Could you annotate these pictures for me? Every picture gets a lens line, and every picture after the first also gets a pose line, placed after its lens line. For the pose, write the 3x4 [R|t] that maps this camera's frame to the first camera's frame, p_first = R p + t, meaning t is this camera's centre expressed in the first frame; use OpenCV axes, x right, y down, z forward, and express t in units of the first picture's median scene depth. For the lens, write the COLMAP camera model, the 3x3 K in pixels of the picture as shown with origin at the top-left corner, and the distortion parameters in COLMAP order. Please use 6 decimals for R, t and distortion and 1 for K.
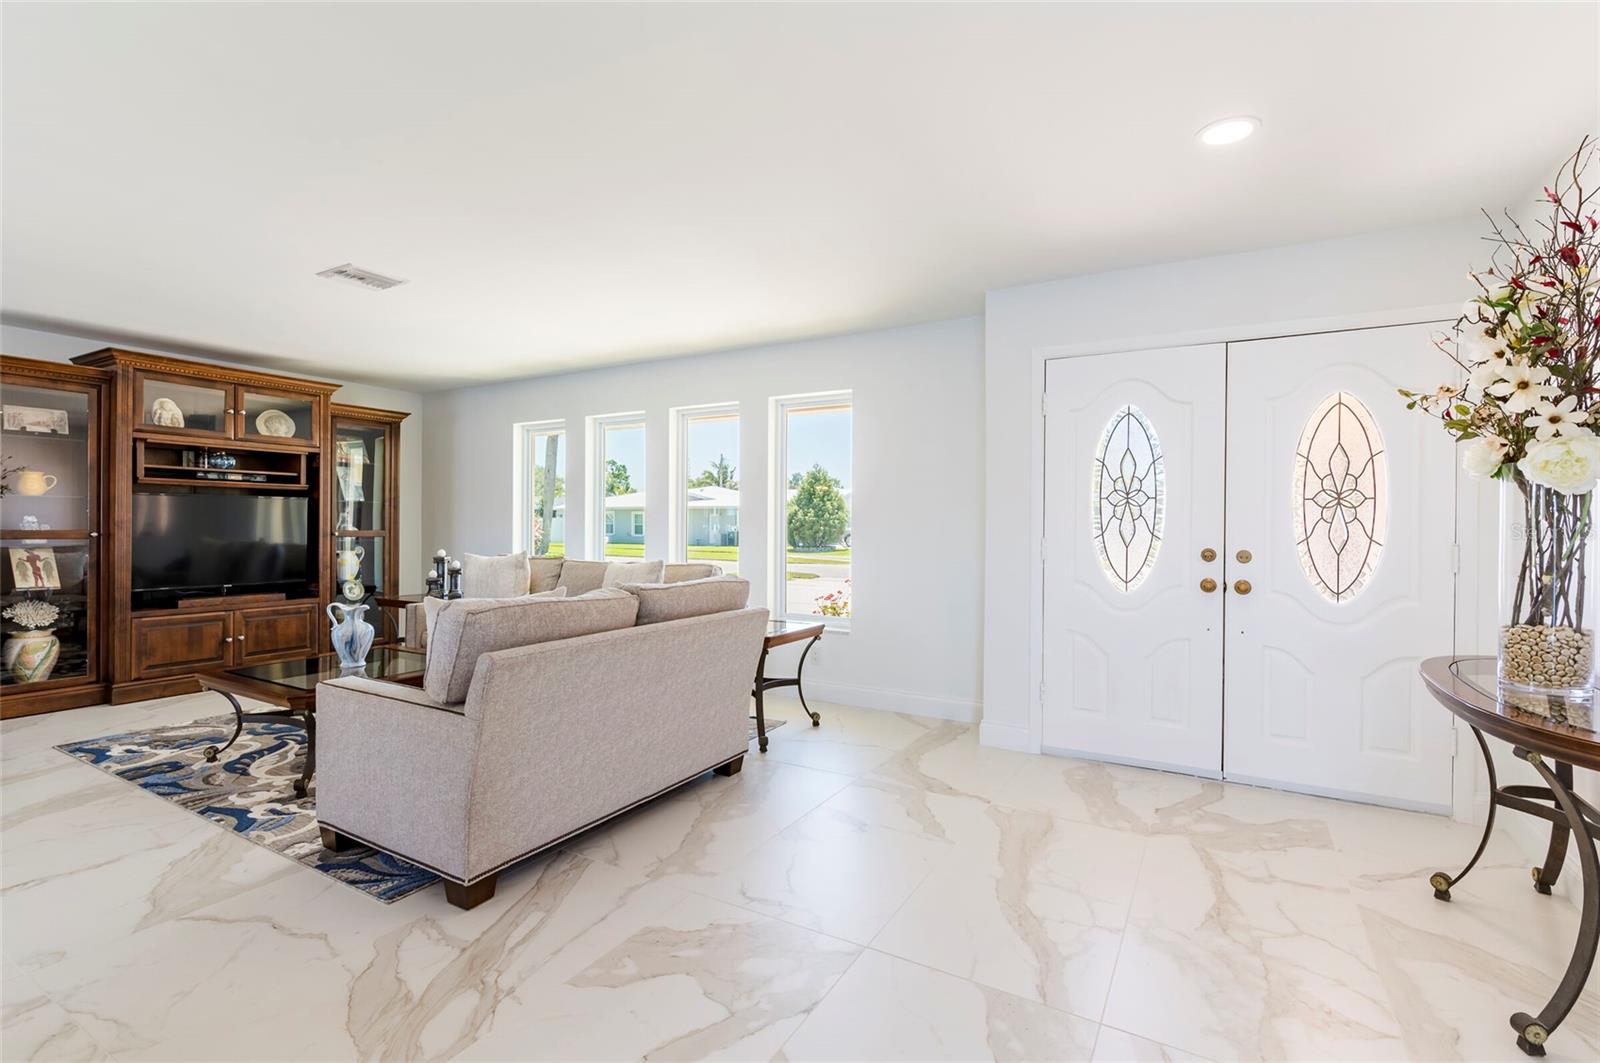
lens RADIAL K [[724.7, 0, 804.2], [0, 724.7, 530.6], [0, 0, 1]] dist [-0.004295, -0.000138]
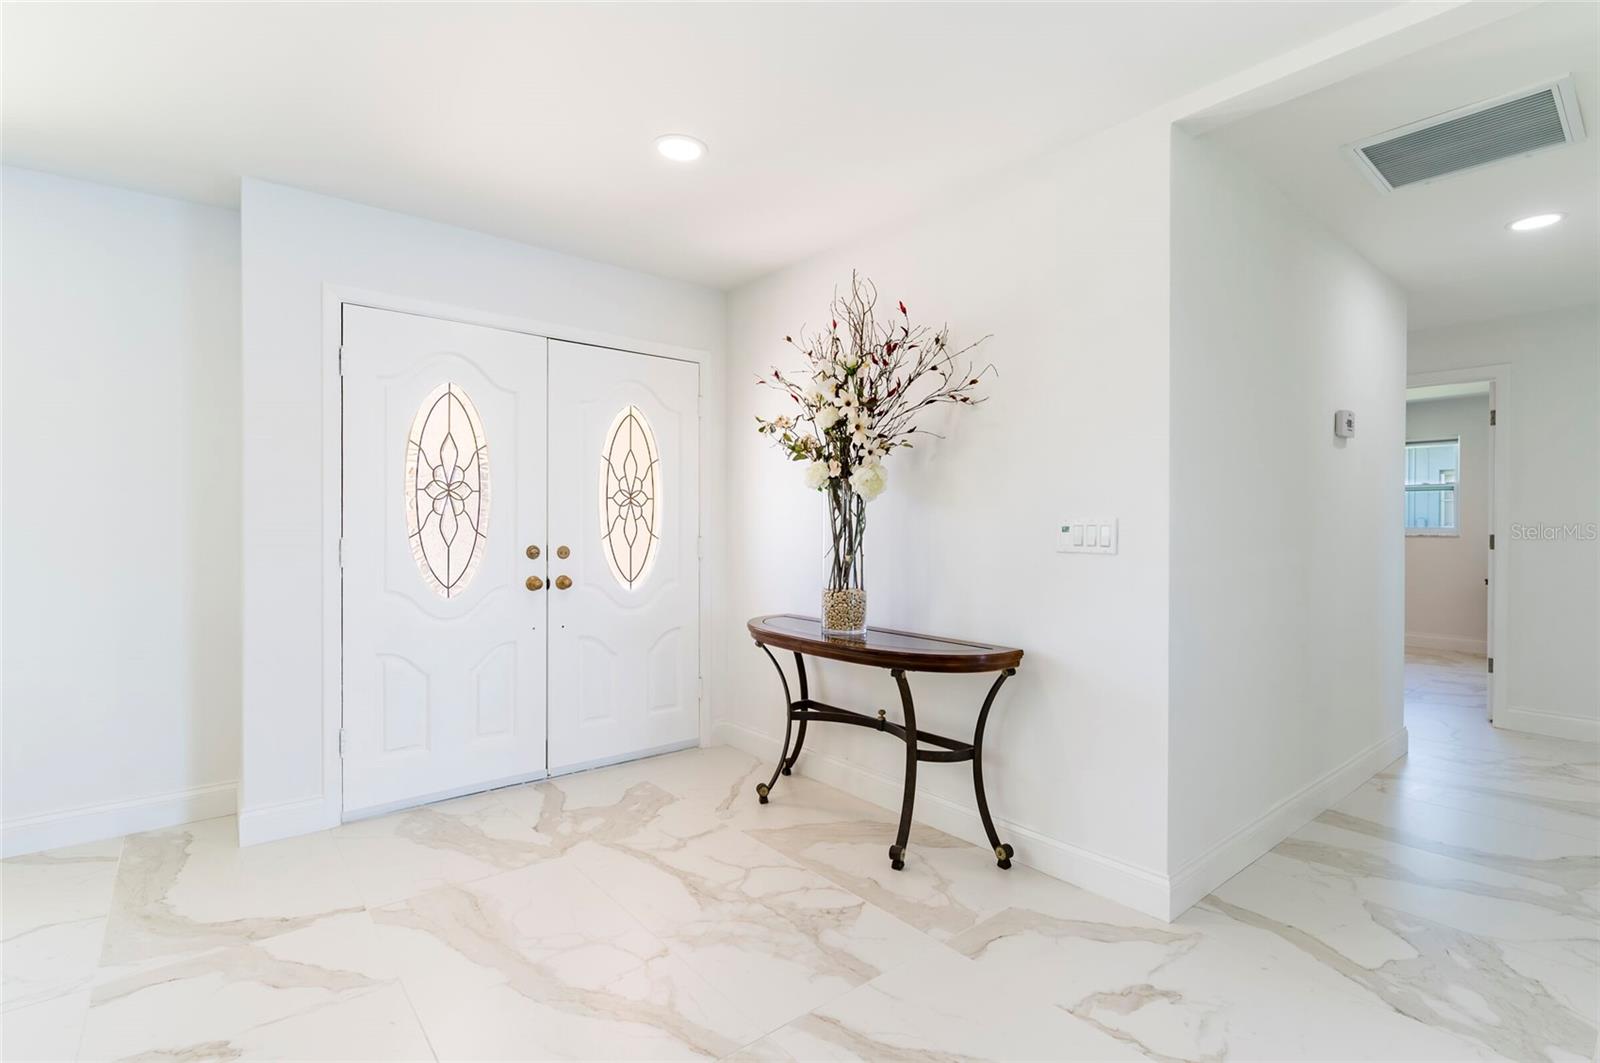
lens RADIAL K [[749.6, 0, 805.6], [0, 749.6, 529.1], [0, 0, 1]] dist [-0.000711, -0.000694]
pose [[0.351197, -0.010742, 0.936240, -0.239761], [0.006841, 0.999937, 0.008906, -0.003503], [-0.936277, 0.003277, 0.351248, 0.280703]]
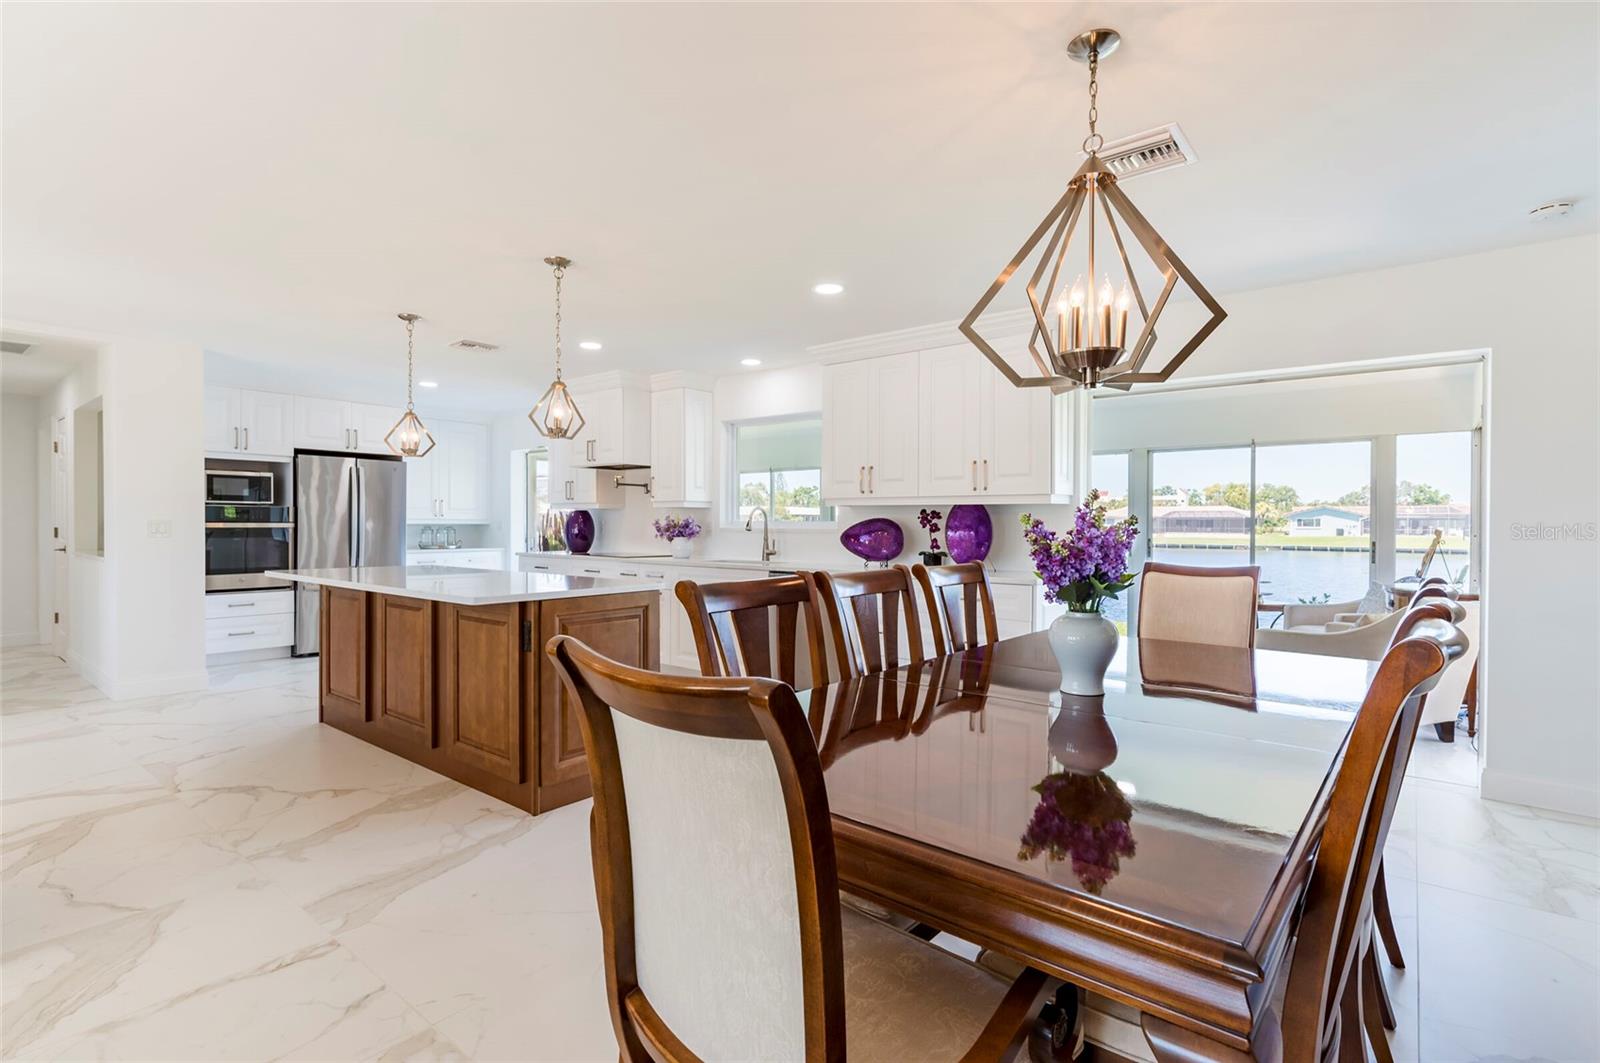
lens RADIAL K [[756.6, 0, 804.9], [0, 756.6, 530.8], [0, 0, 1]] dist [-0.000856, -0.001692]
pose [[-0.988203, -0.012240, 0.152663, -1.170460], [-0.009450, 0.999775, 0.018990, -0.023301], [-0.152861, 0.017323, -0.988096, 1.140031]]
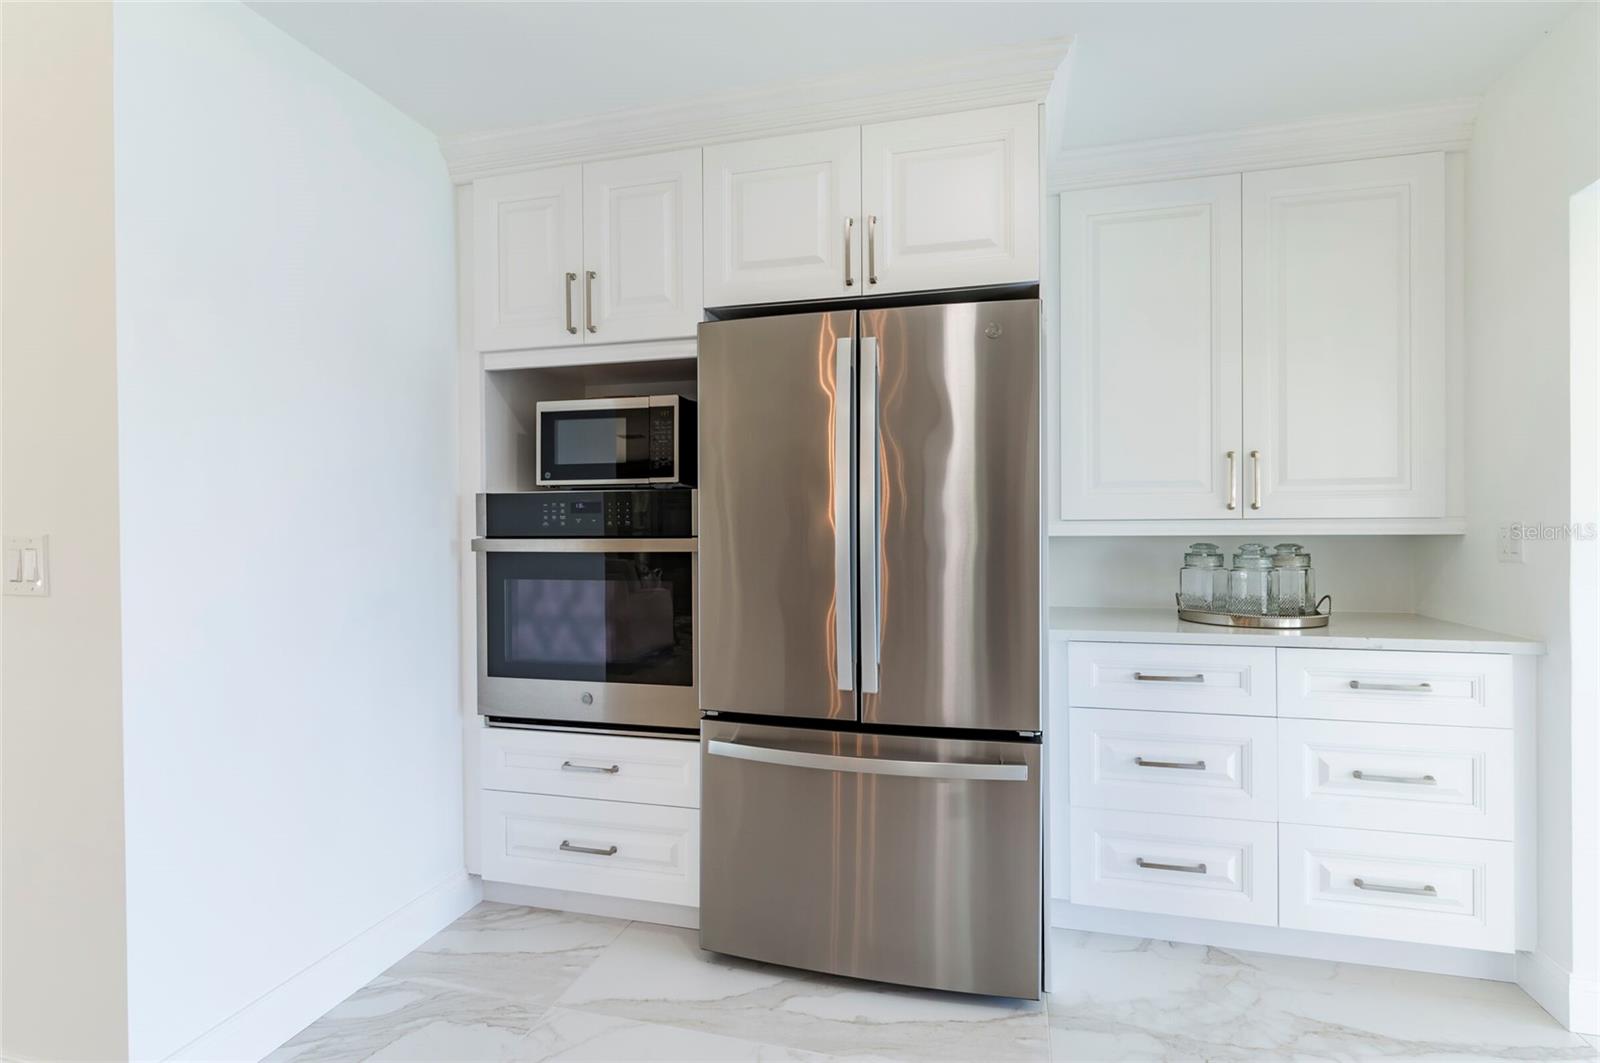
lens RADIAL K [[756.6, 0, 804.9], [0, 756.6, 530.8], [0, 0, 1]] dist [-0.000856, -0.001692]
pose [[-0.264229, -0.009895, 0.964409, -0.266133], [0.012935, 0.999821, 0.013803, -0.008620], [-0.964373, 0.016122, -0.264053, -0.402030]]
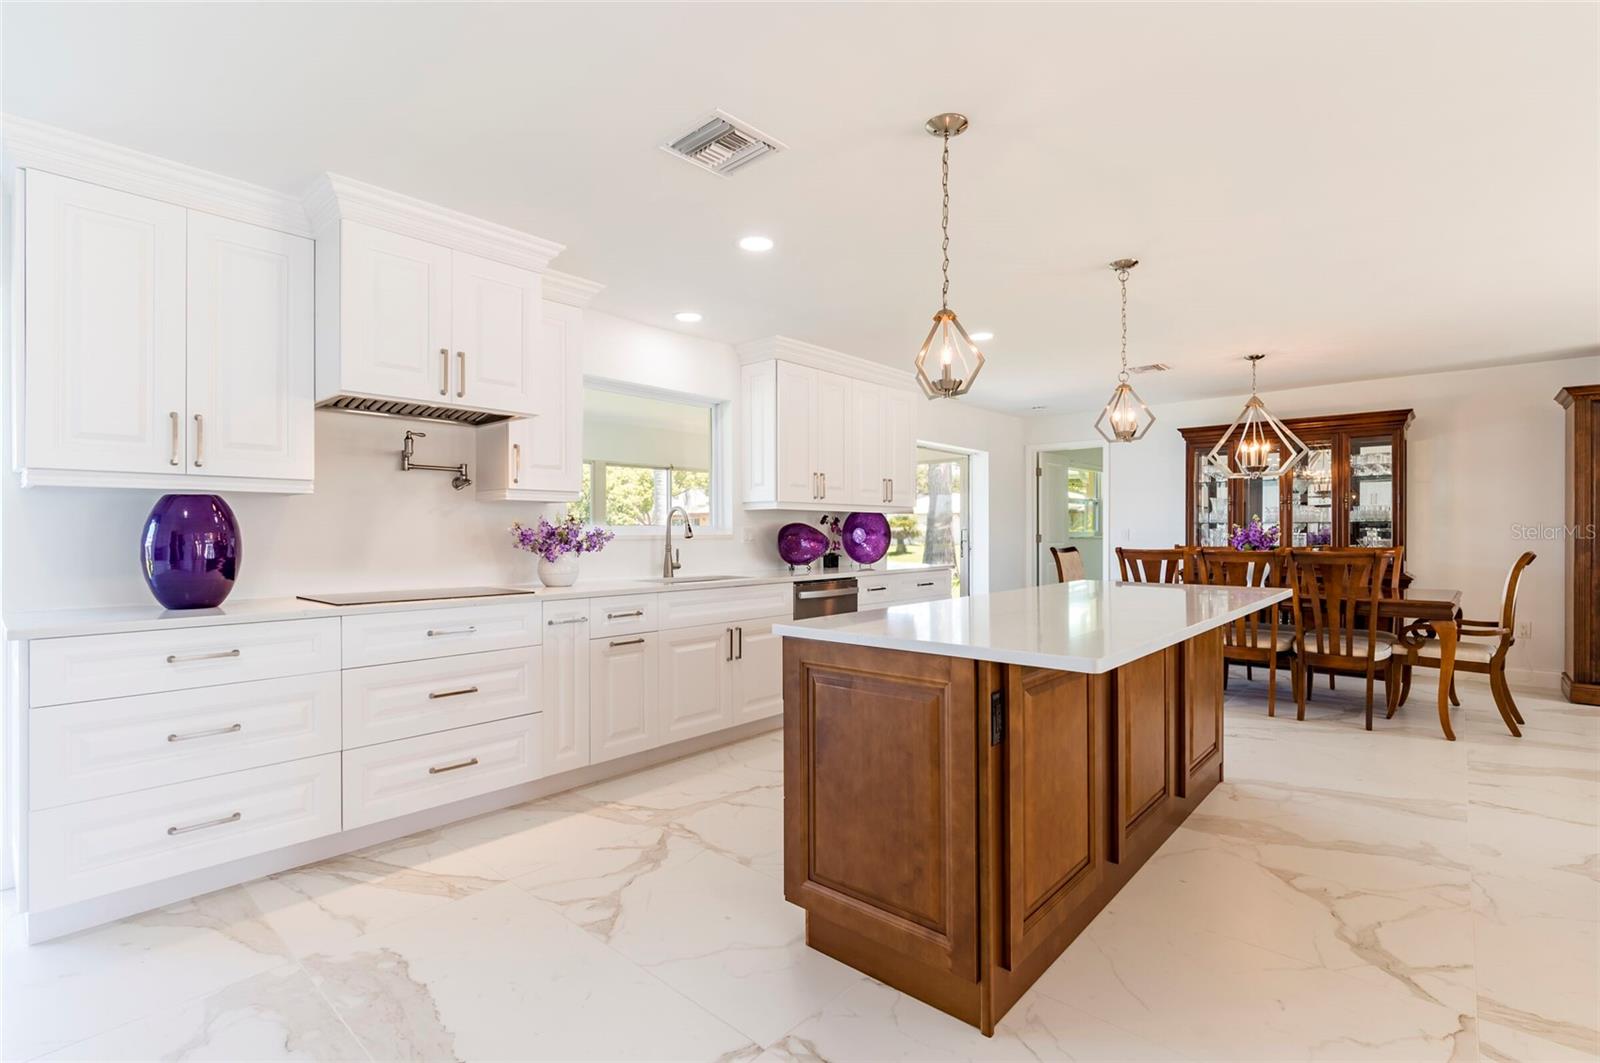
lens RADIAL K [[737.2, 0, 806.1], [0, 737.2, 530.2], [0, 0, 1]] dist [-0.002794, -0.000538]
pose [[-0.197870, -0.006397, -0.980207, 0.308644], [-0.006683, 0.999964, -0.005177, 0.000339], [0.980205, 0.005526, -0.197906, 0.002560]]
